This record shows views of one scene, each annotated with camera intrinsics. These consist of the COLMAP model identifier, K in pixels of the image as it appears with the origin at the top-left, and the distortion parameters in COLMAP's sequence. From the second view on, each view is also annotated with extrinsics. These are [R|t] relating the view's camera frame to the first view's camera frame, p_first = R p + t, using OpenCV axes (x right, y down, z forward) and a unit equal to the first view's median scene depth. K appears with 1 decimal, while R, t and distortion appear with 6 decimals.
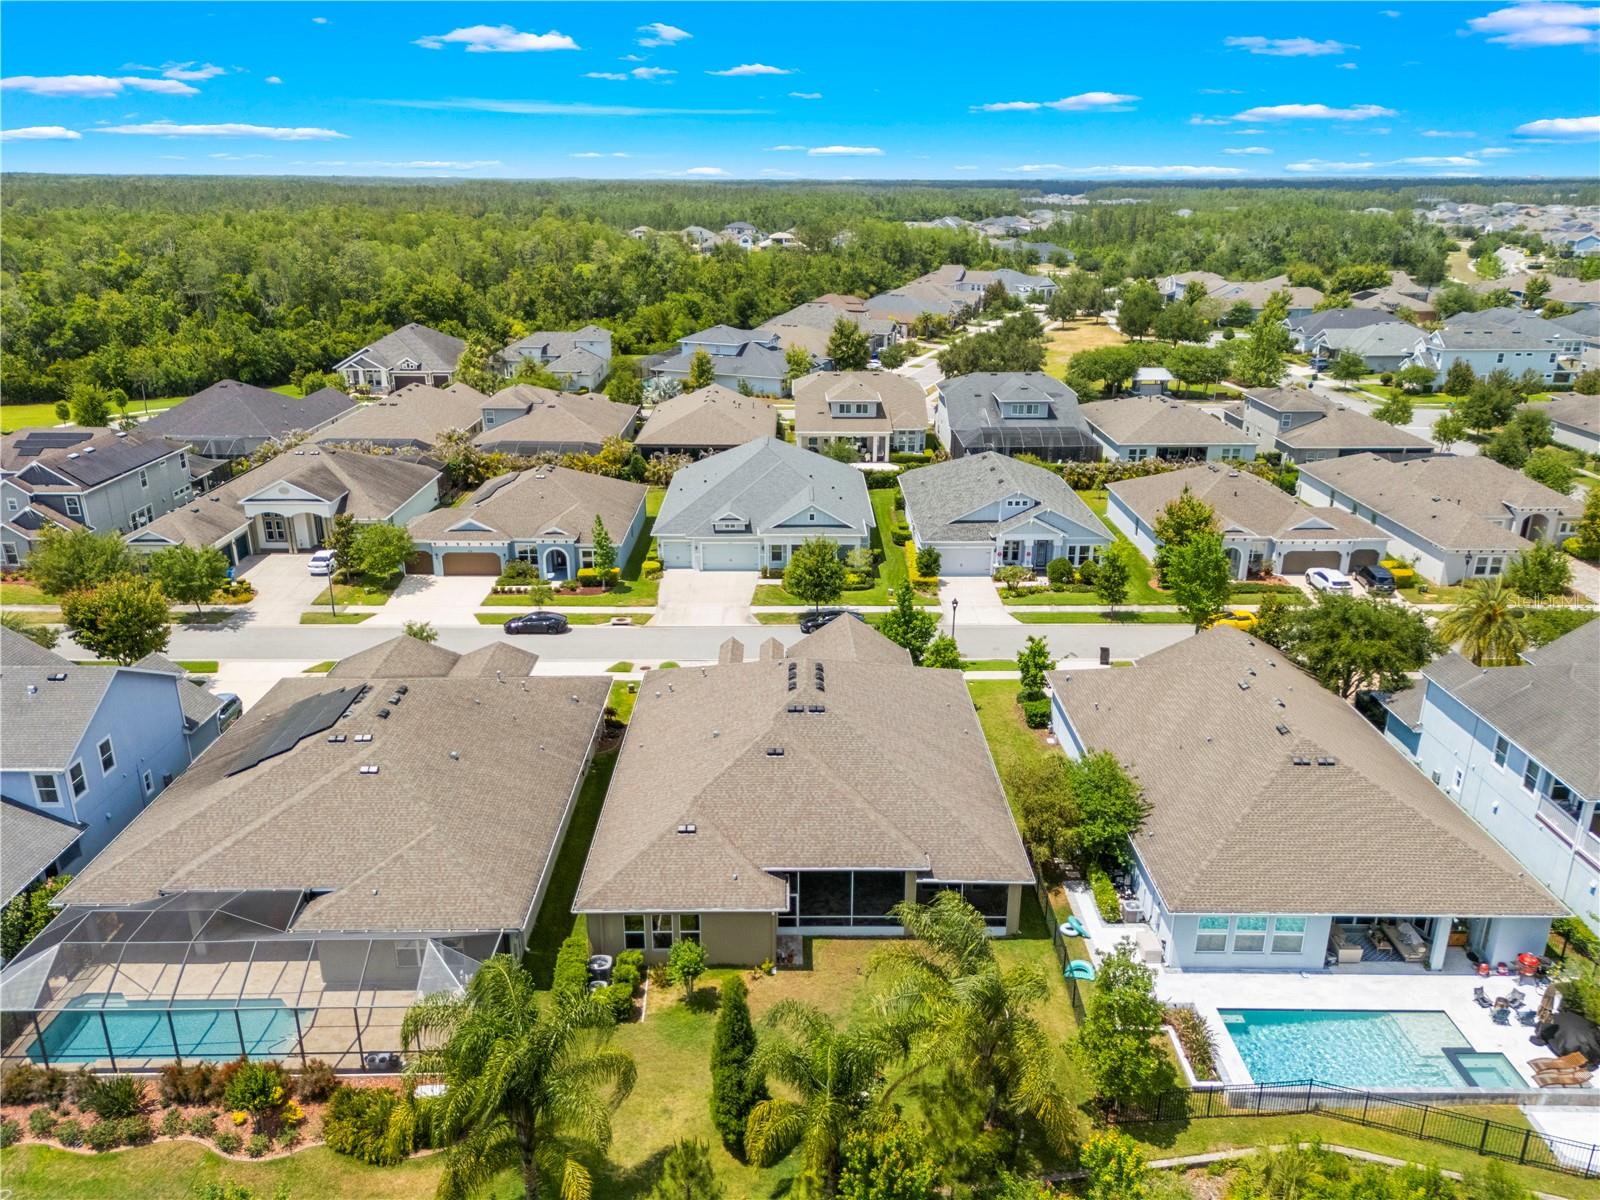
lens RADIAL K [[1144.5, 0, 800.8], [0, 1144.5, 597.5], [0, 0, 1]] dist [0.046143, -0.023591]
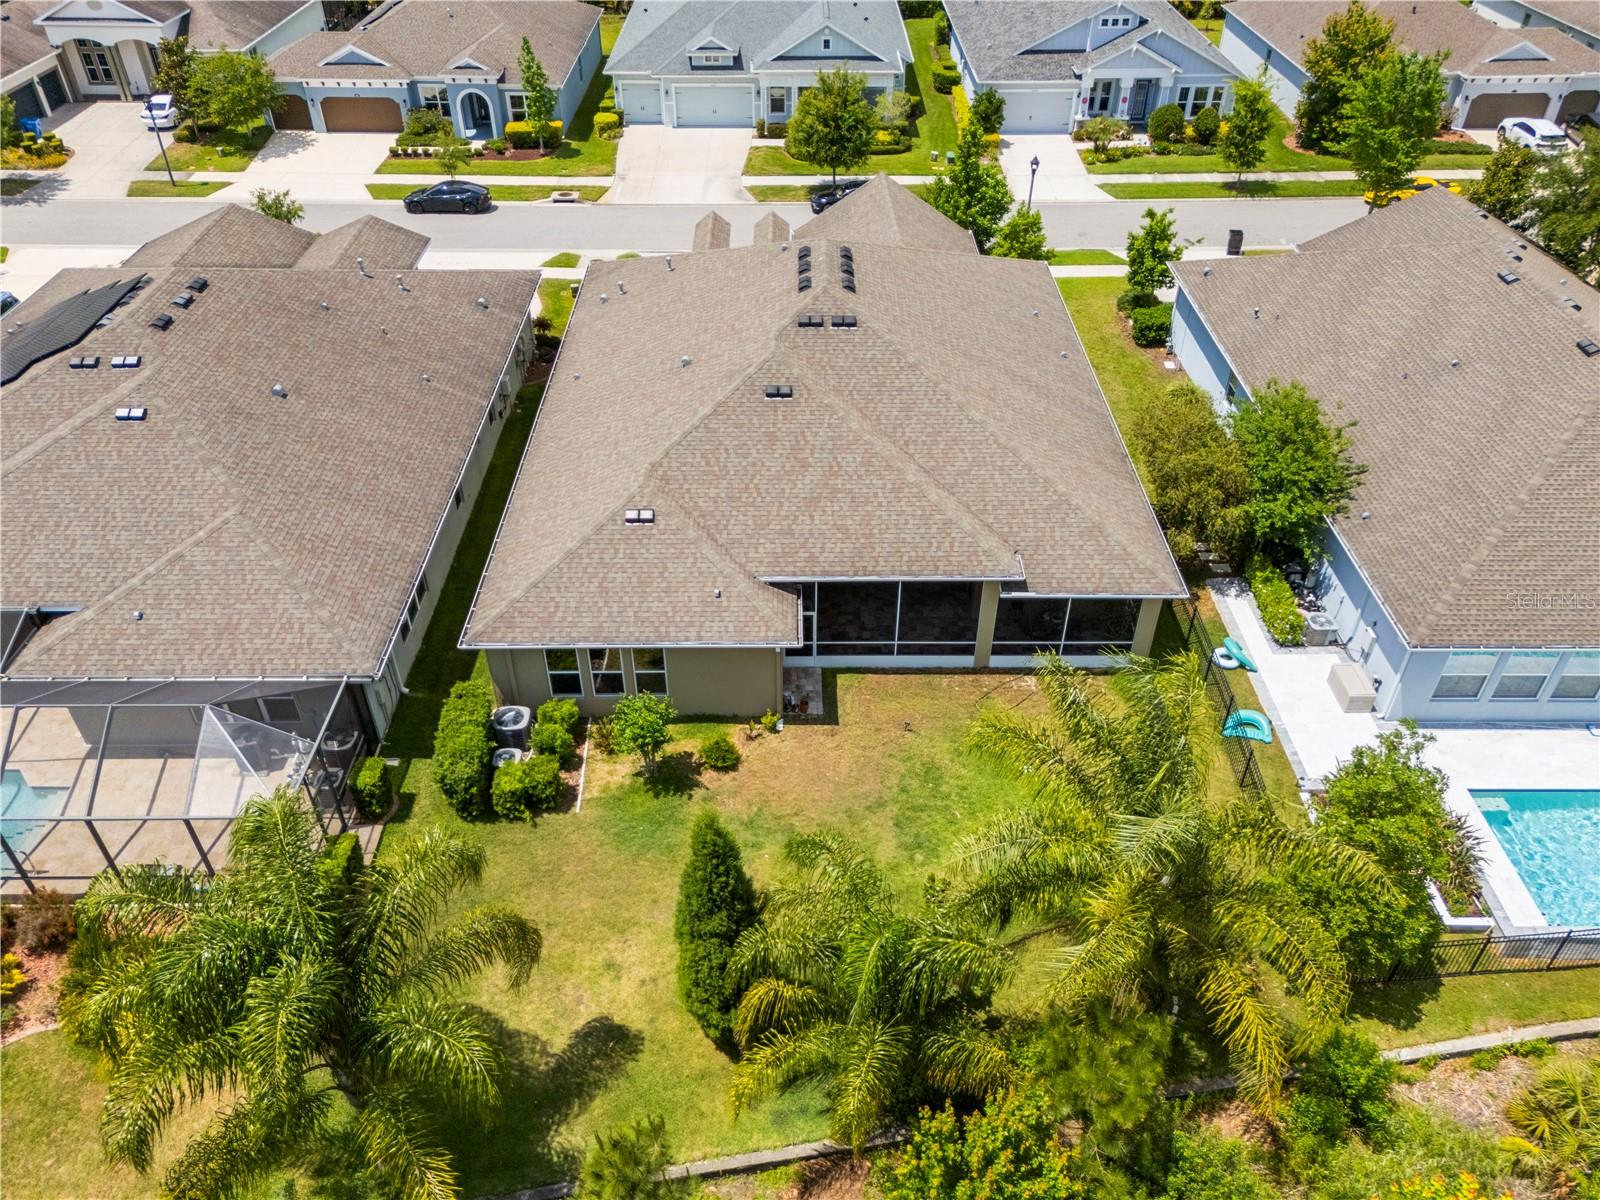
lens RADIAL K [[1144.5, 0, 784.0], [0, 1144.5, 597.6], [0, 0, 1]] dist [0.046143, -0.023591]
pose [[0.999906, 0.003548, -0.013268, -0.008240], [0.000982, 0.945128, 0.326698, 0.027672], [0.013699, -0.326680, 0.945036, 0.272614]]
